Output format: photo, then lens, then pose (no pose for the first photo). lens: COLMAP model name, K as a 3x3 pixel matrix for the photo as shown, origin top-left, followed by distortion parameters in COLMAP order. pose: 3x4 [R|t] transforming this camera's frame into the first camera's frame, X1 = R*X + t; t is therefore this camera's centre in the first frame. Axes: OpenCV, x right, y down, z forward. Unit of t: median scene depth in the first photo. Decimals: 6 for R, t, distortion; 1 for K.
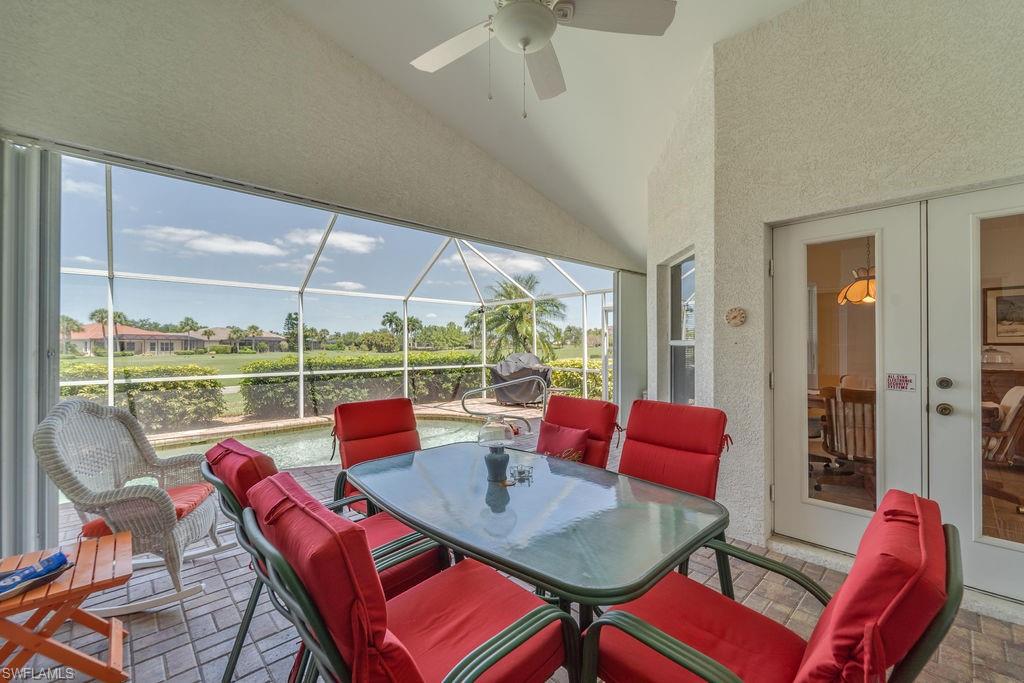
lens RADIAL K [[418.5, 0, 518.9], [0, 418.5, 344.8], [0, 0, 1]] dist [-0.000106, -0.000110]
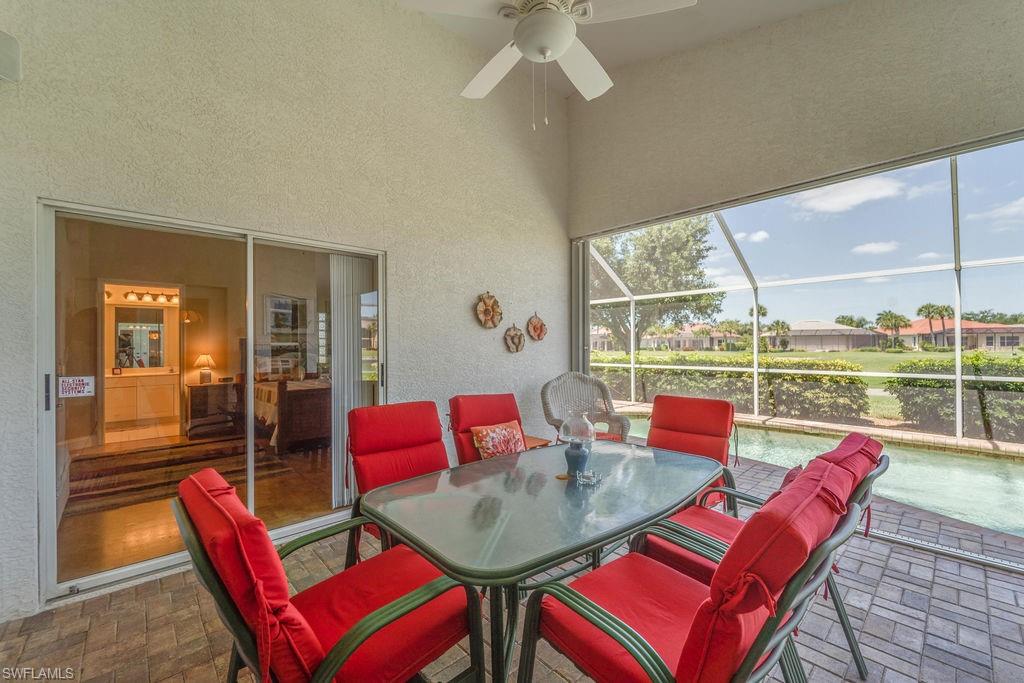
lens RADIAL K [[418.5, 0, 518.9], [0, 418.5, 344.8], [0, 0, 1]] dist [-0.000106, -0.000110]
pose [[-0.016425, 0.003634, -0.999858, 0.243006], [0.009468, 0.999949, 0.003479, -0.000779], [0.999820, -0.009410, -0.016459, 0.224515]]
